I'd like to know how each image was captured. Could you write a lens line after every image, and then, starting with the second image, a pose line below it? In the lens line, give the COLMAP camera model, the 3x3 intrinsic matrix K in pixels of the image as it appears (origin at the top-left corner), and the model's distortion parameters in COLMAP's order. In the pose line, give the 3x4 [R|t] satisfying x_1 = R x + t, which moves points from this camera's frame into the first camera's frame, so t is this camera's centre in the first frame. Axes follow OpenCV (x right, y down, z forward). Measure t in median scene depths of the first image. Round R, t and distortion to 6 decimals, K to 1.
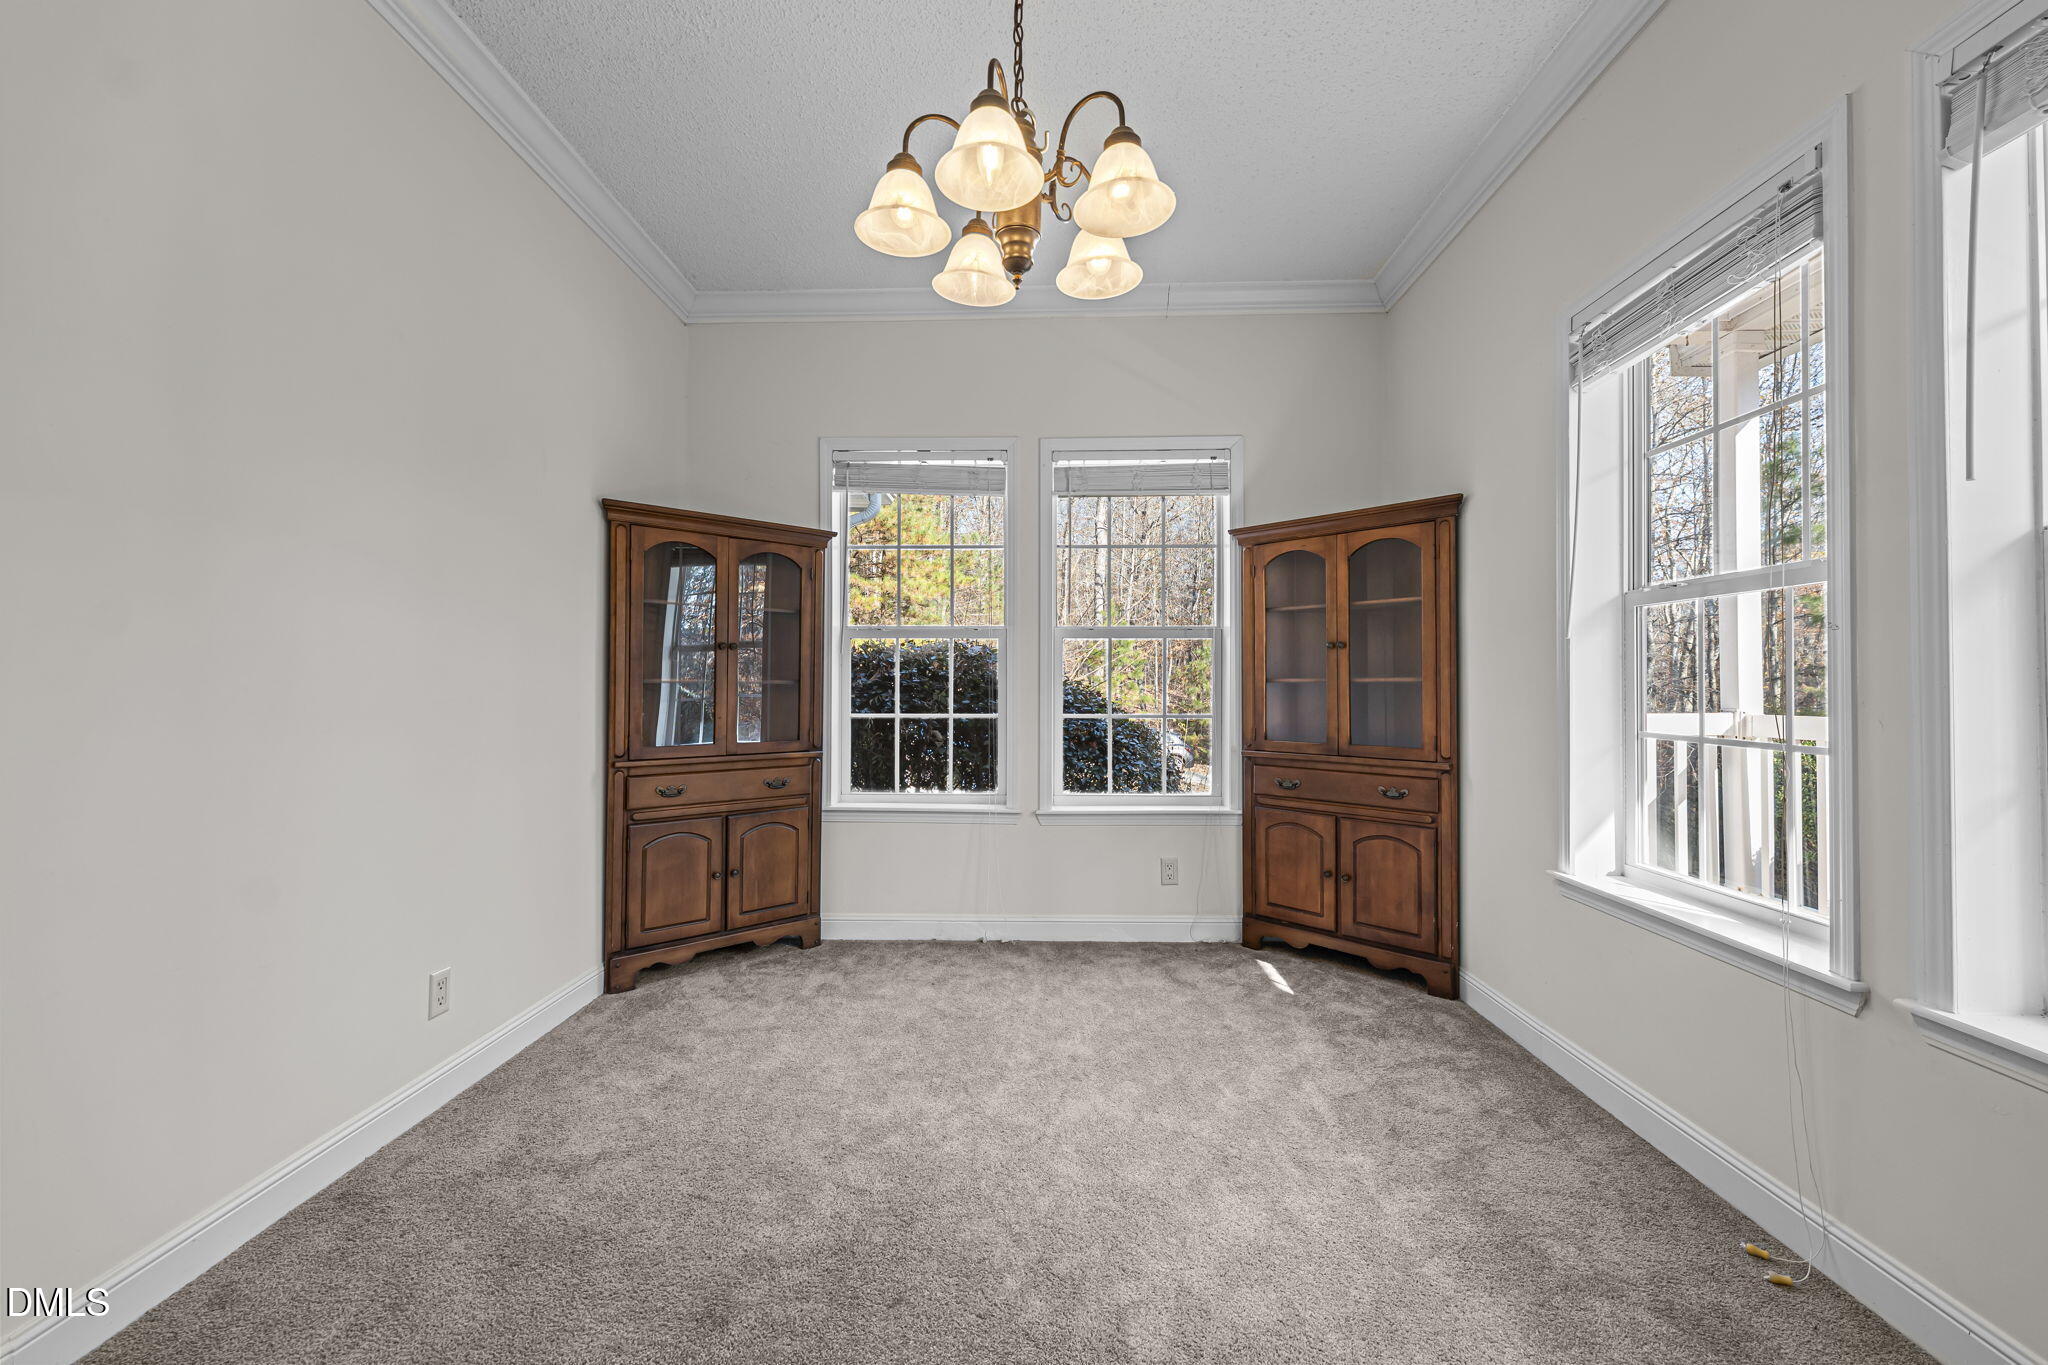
lens RADIAL K [[836.3, 0, 1022.2], [0, 836.3, 681.1], [0, 0, 1]] dist [-0.000223, 0.000016]
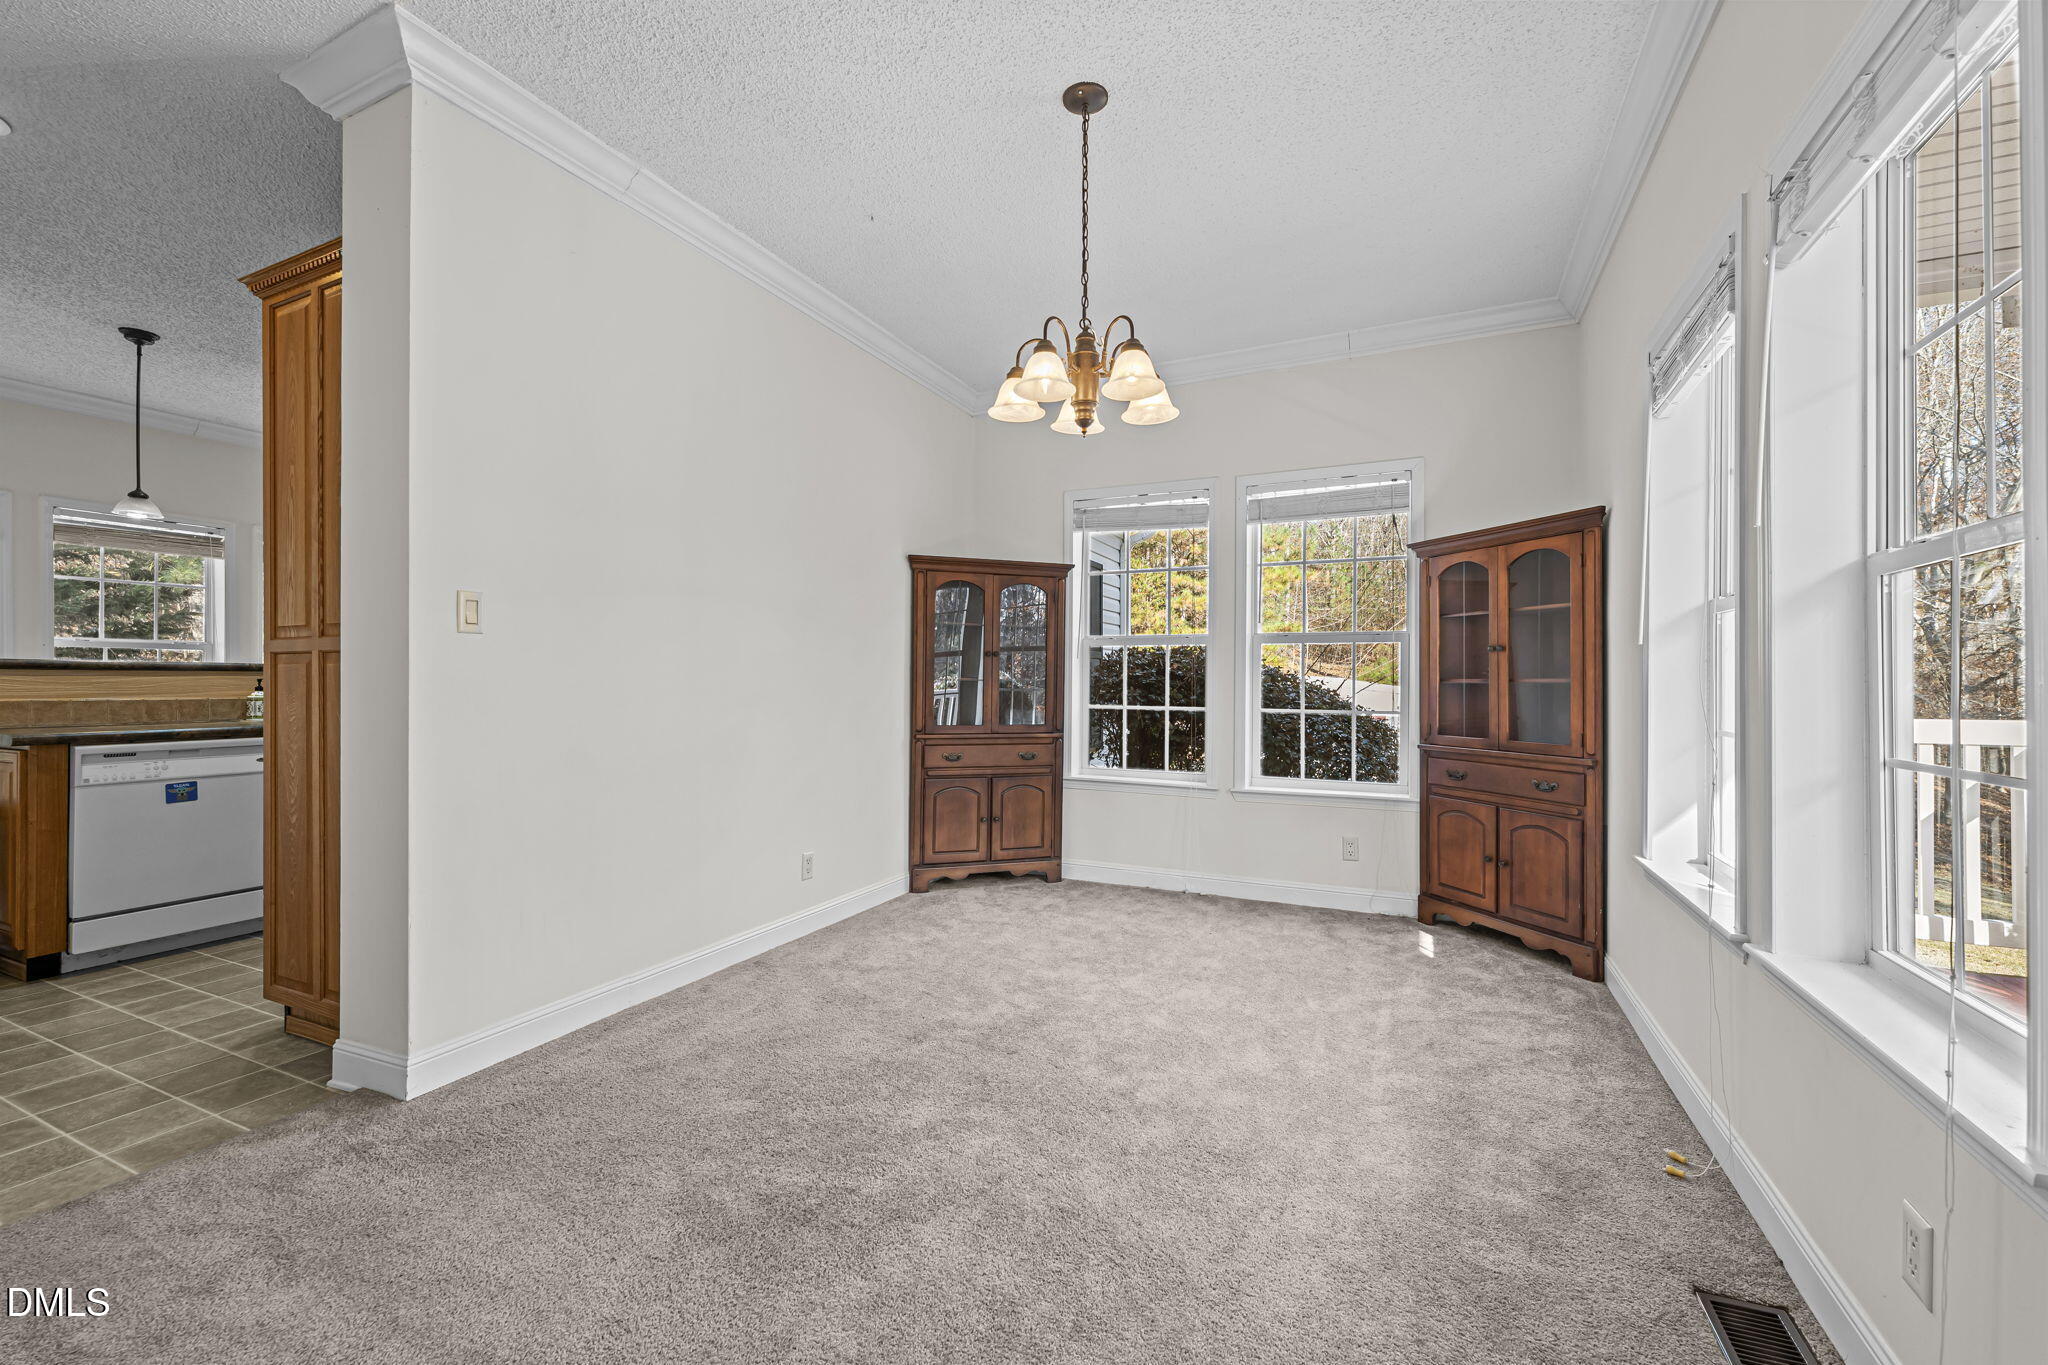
lens RADIAL K [[836.3, 0, 1019.4], [0, 836.3, 680.8], [0, 0, 1]] dist [-0.000223, 0.000016]
pose [[0.914641, 0.004456, -0.404242, 0.256349], [-0.003343, 0.999988, 0.003459, -0.002687], [0.404252, -0.001813, 0.914646, -0.250924]]
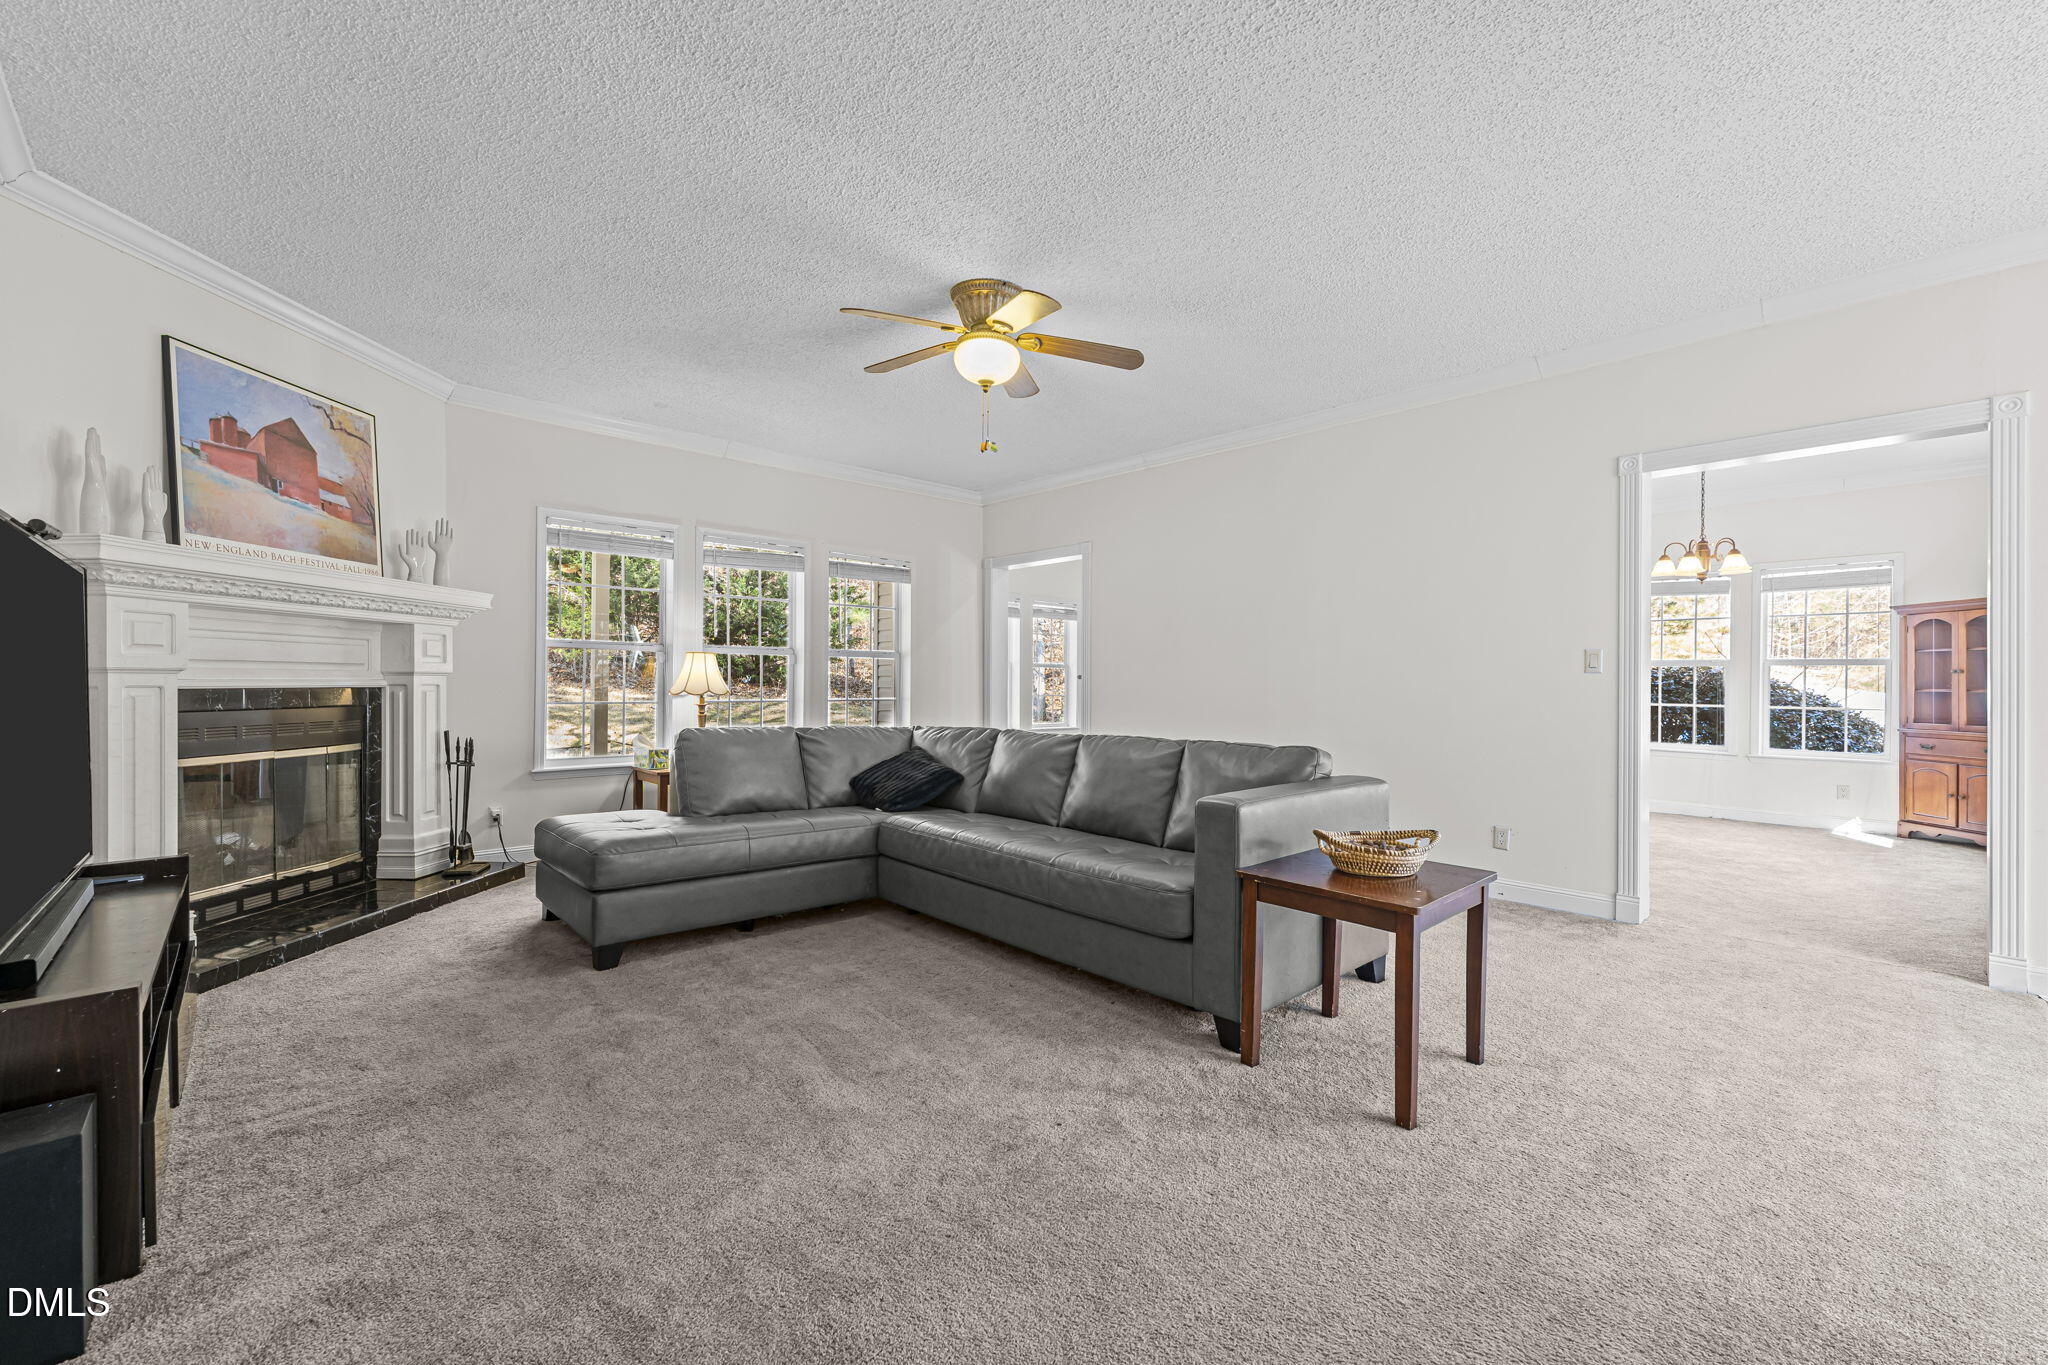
lens RADIAL K [[836.3, 0, 1019.2], [0, 836.3, 681.9], [0, 0, 1]] dist [-0.000223, 0.000016]
pose [[0.696674, 0.007685, -0.717346, 0.265934], [-0.003708, 0.999968, 0.007112, -0.026703], [0.717378, -0.002295, 0.696680, -1.826605]]
